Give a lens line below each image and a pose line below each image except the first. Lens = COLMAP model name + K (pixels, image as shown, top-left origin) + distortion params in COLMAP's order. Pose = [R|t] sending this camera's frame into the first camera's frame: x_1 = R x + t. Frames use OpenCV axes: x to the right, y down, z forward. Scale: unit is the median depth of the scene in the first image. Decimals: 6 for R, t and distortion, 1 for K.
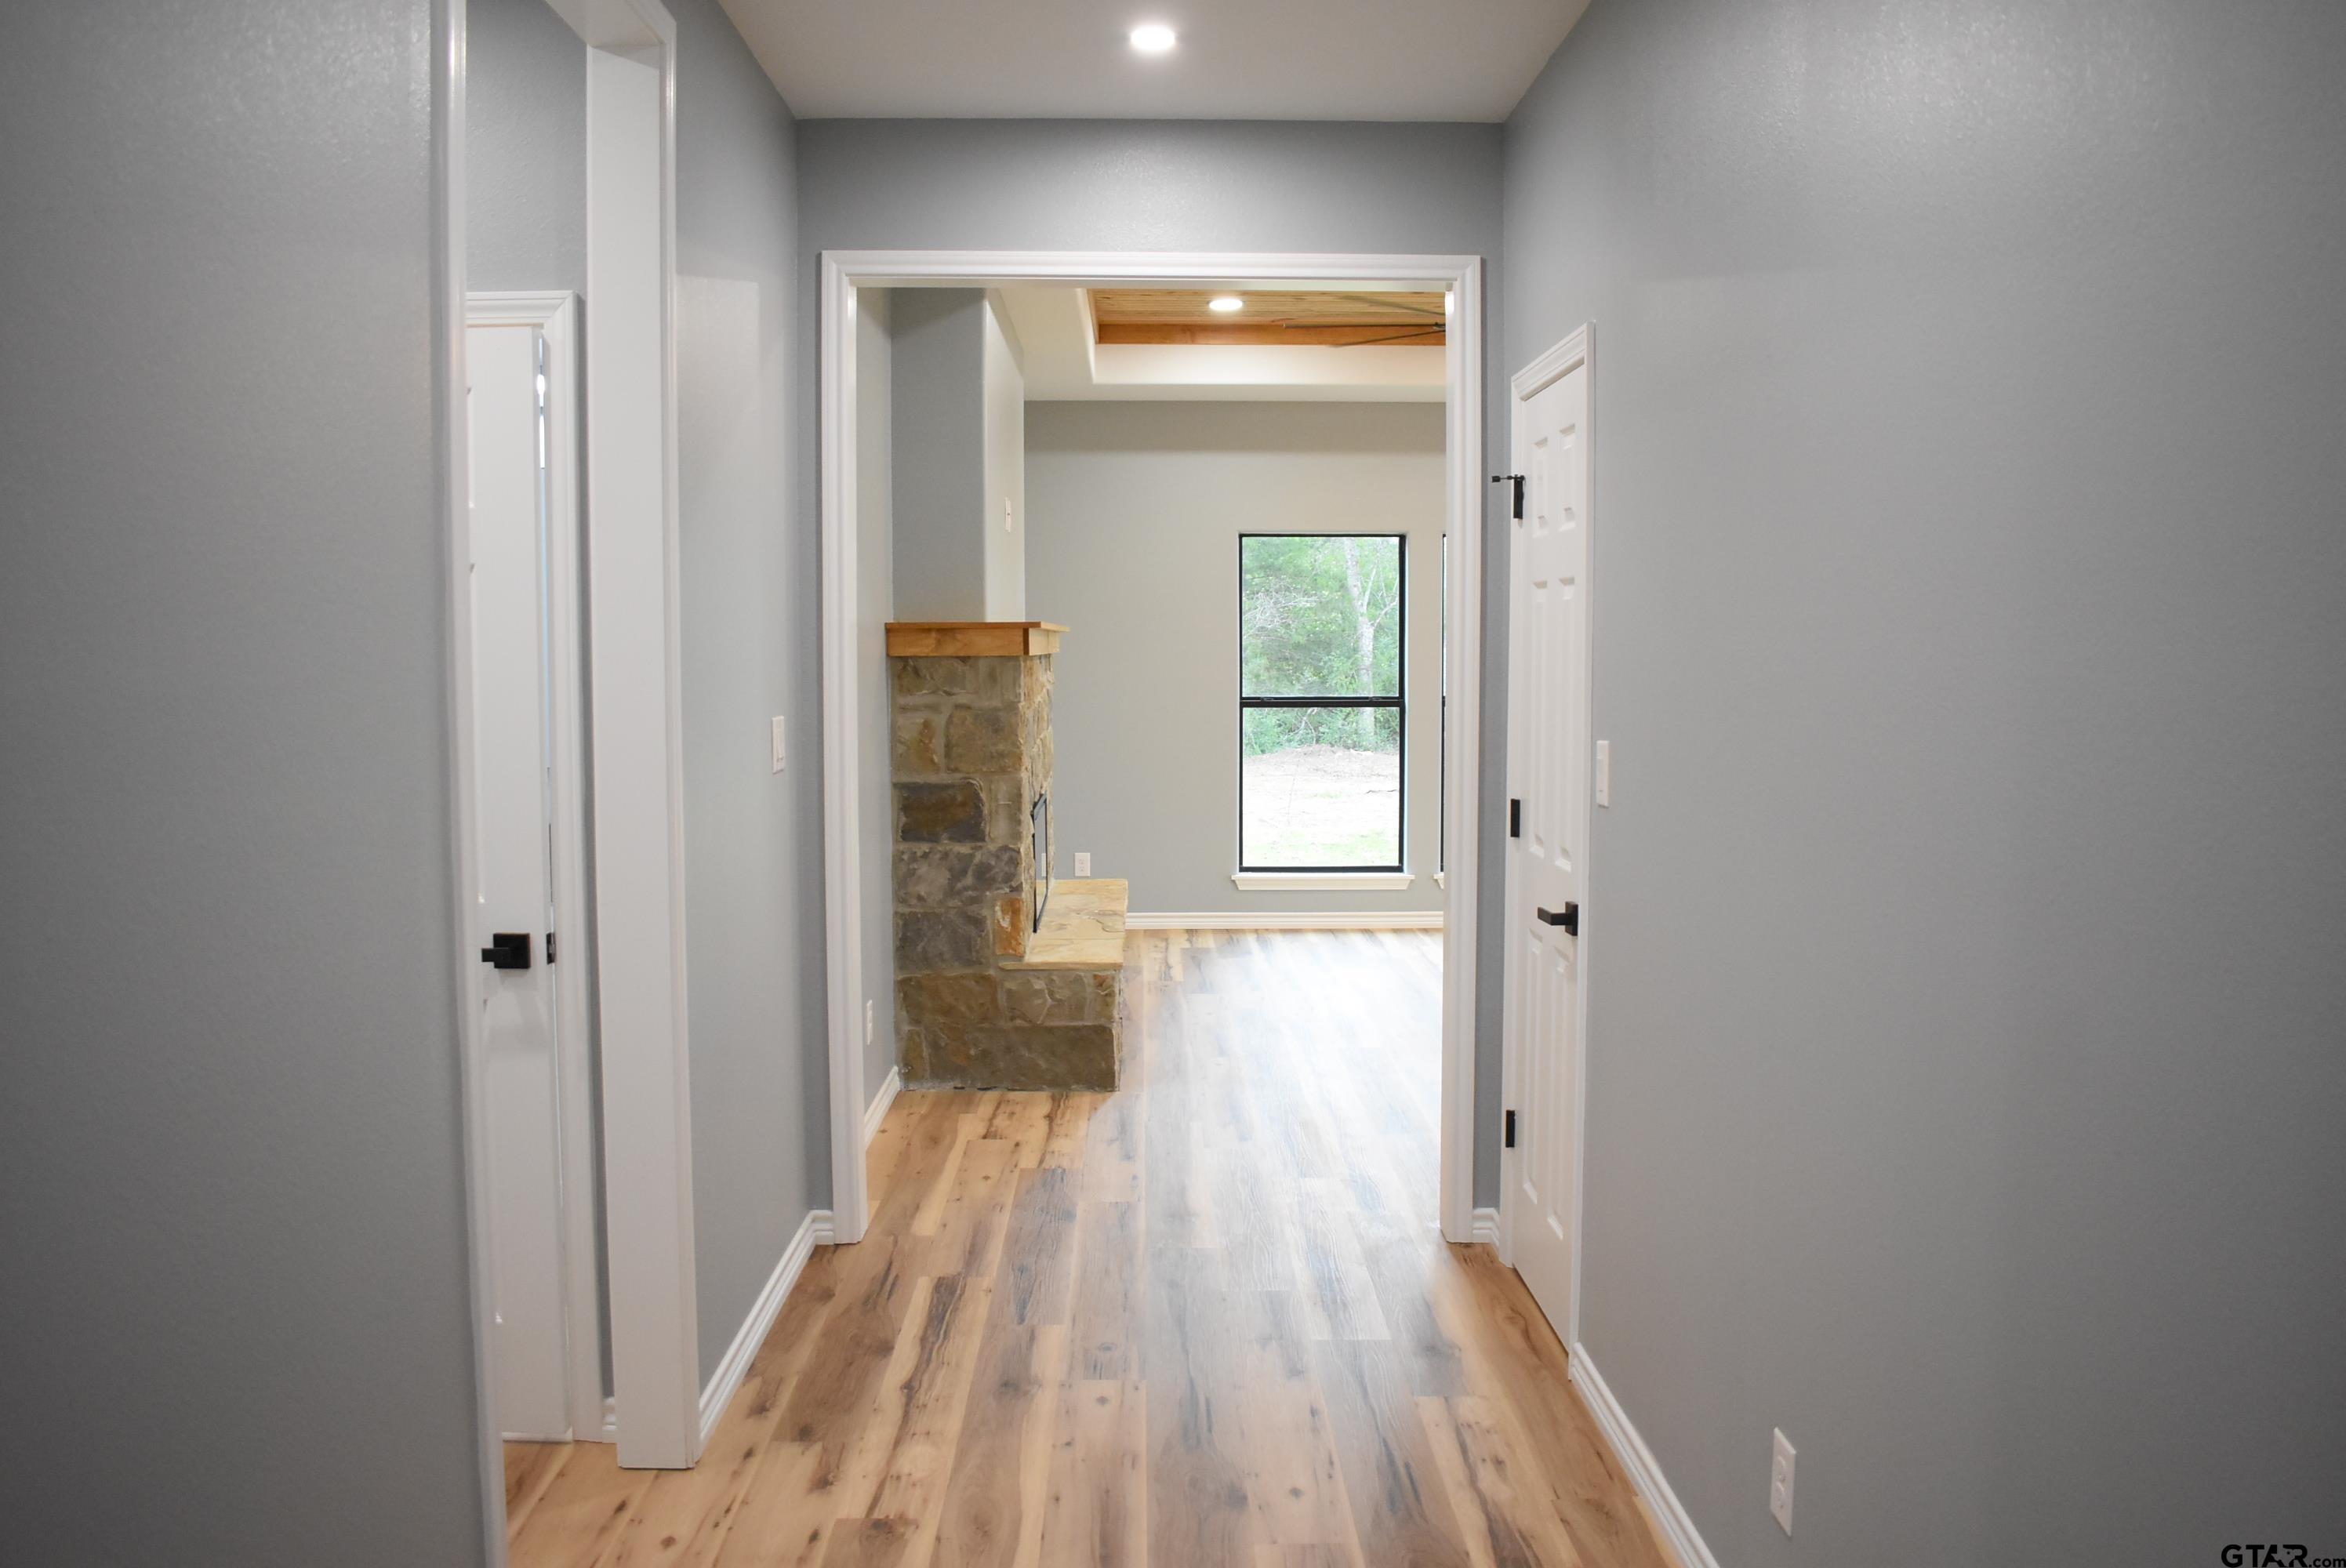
lens RADIAL K [[1825.1, 0, 1183.4], [0, 1825.1, 781.2], [0, 0, 1]] dist [-0.092844, 0.010454]
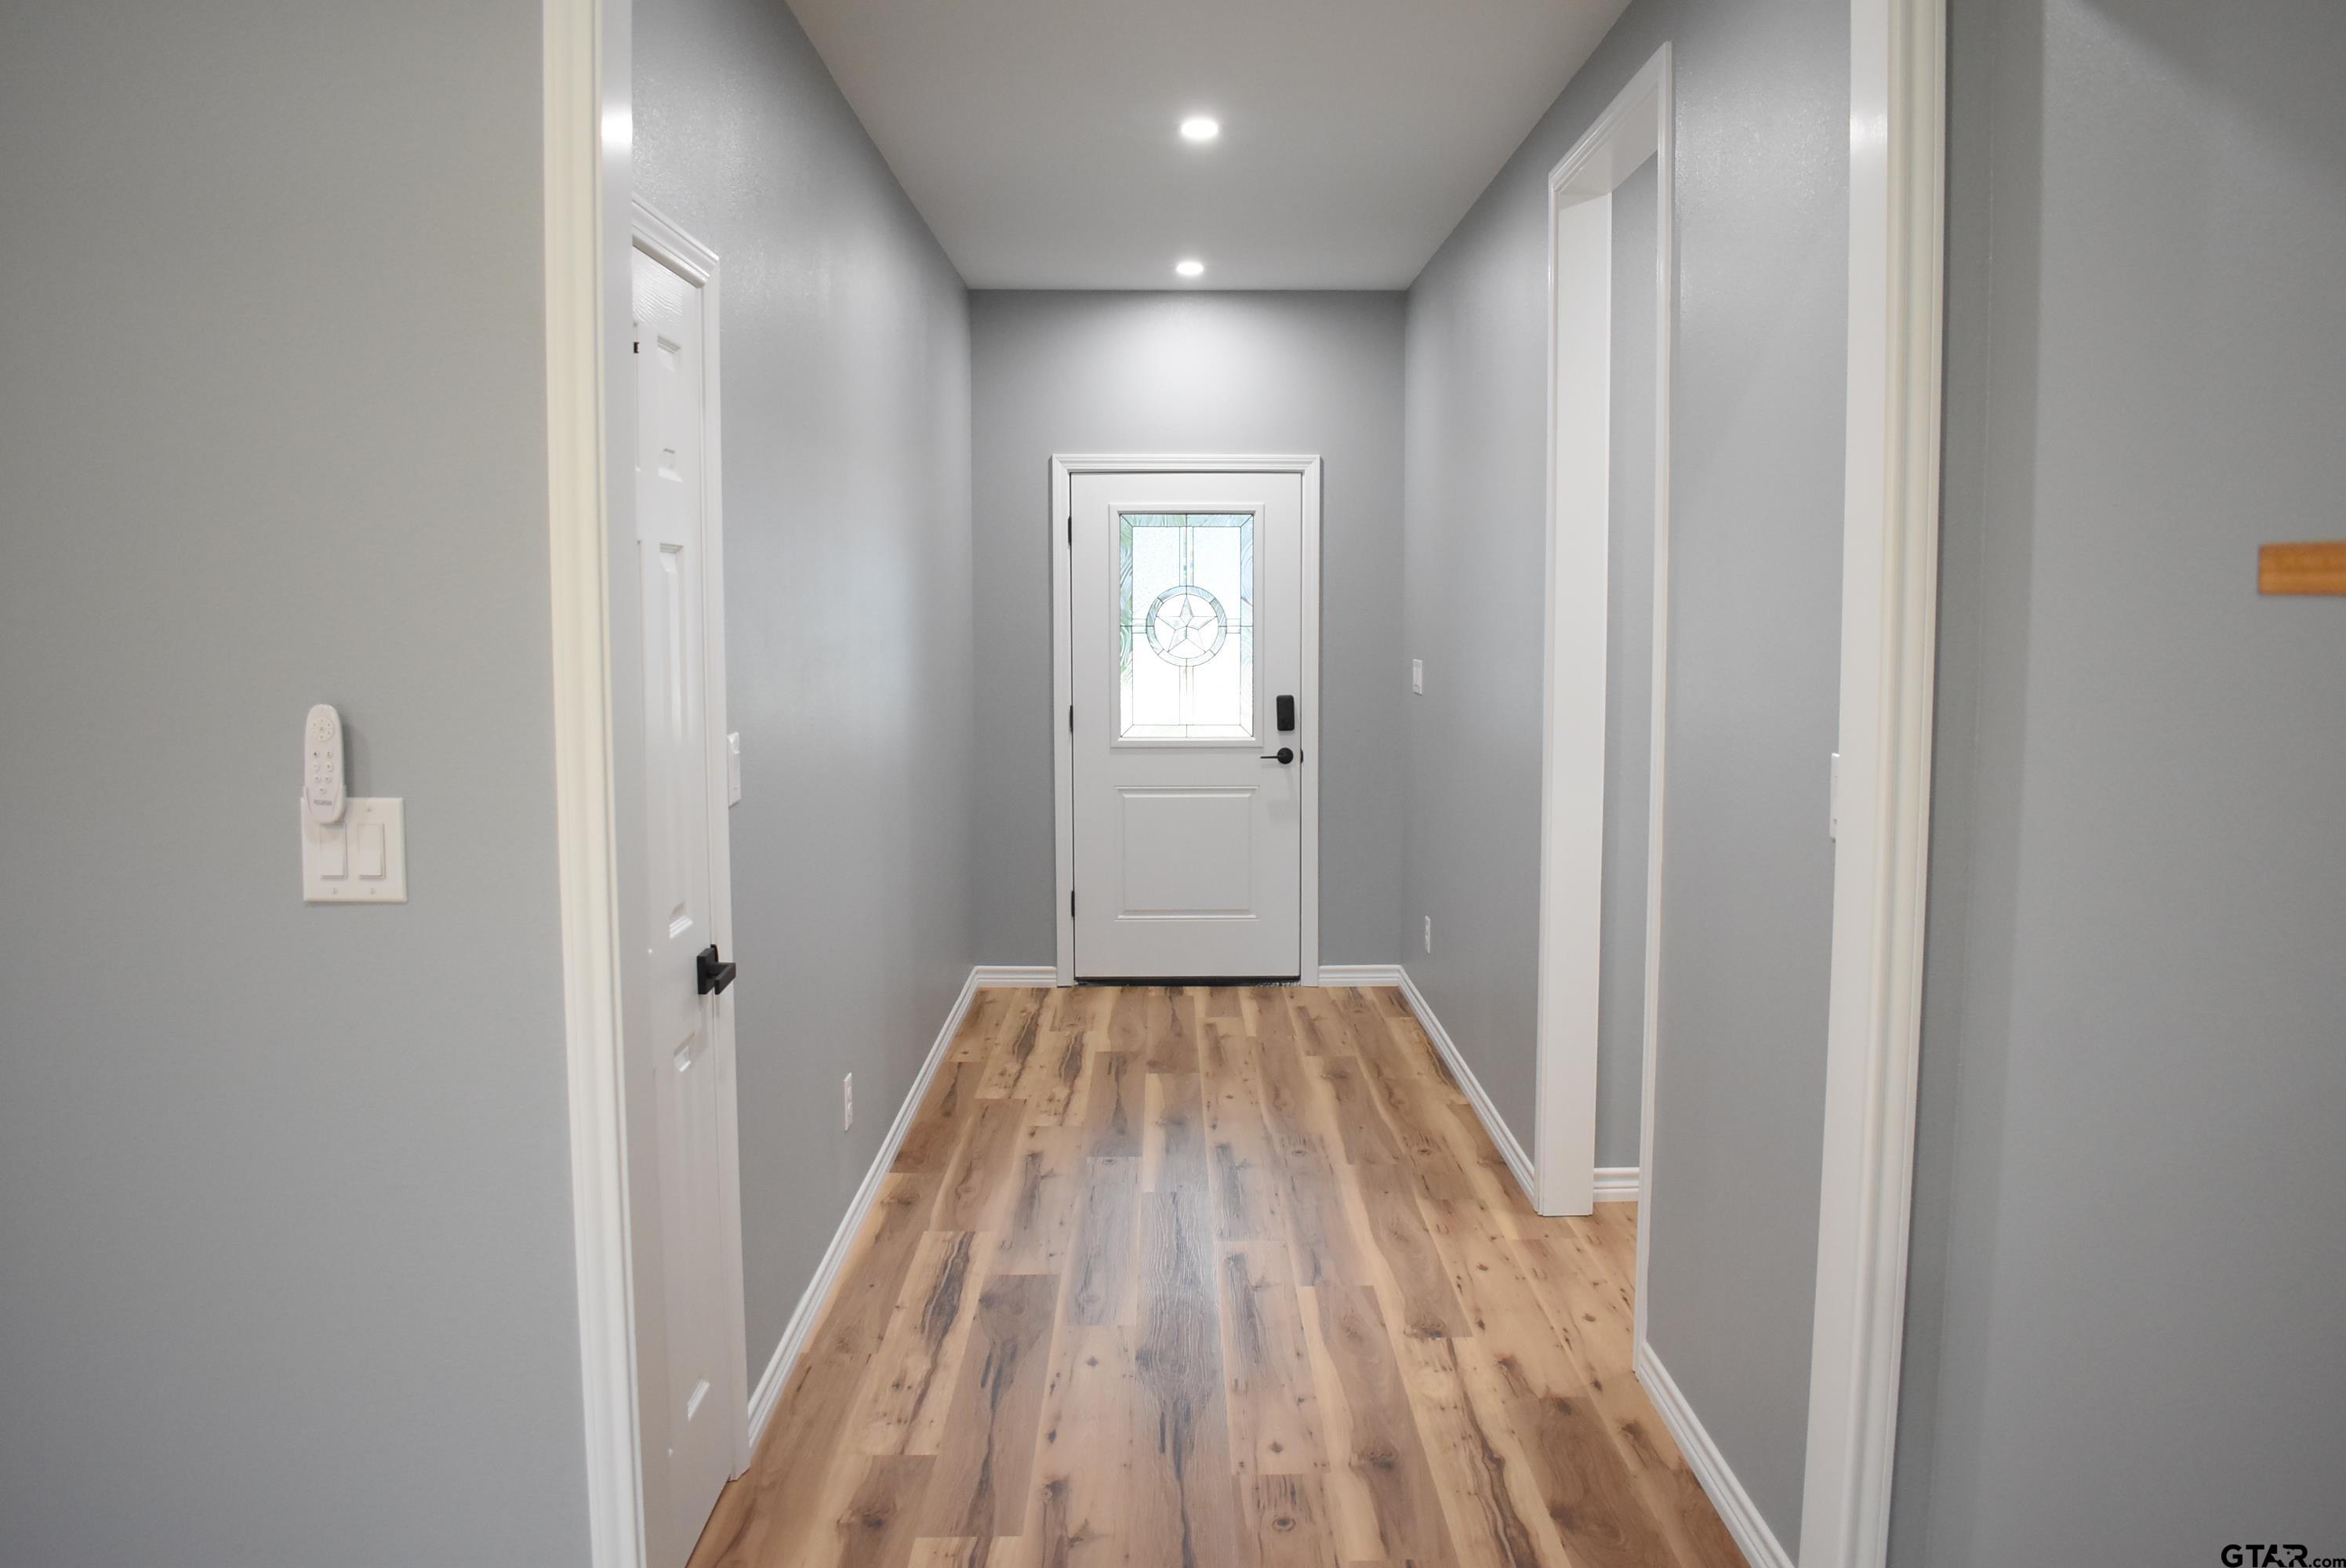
lens RADIAL K [[1825.1, 0, 1183.4], [0, 1825.1, 781.2], [0, 0, 1]] dist [-0.092844, 0.010454]
pose [[-0.999936, 0.000111, 0.011285, -0.008009], [0.002071, 0.984773, 0.173831, -0.159427], [-0.011094, 0.173843, -0.984711, 1.926517]]
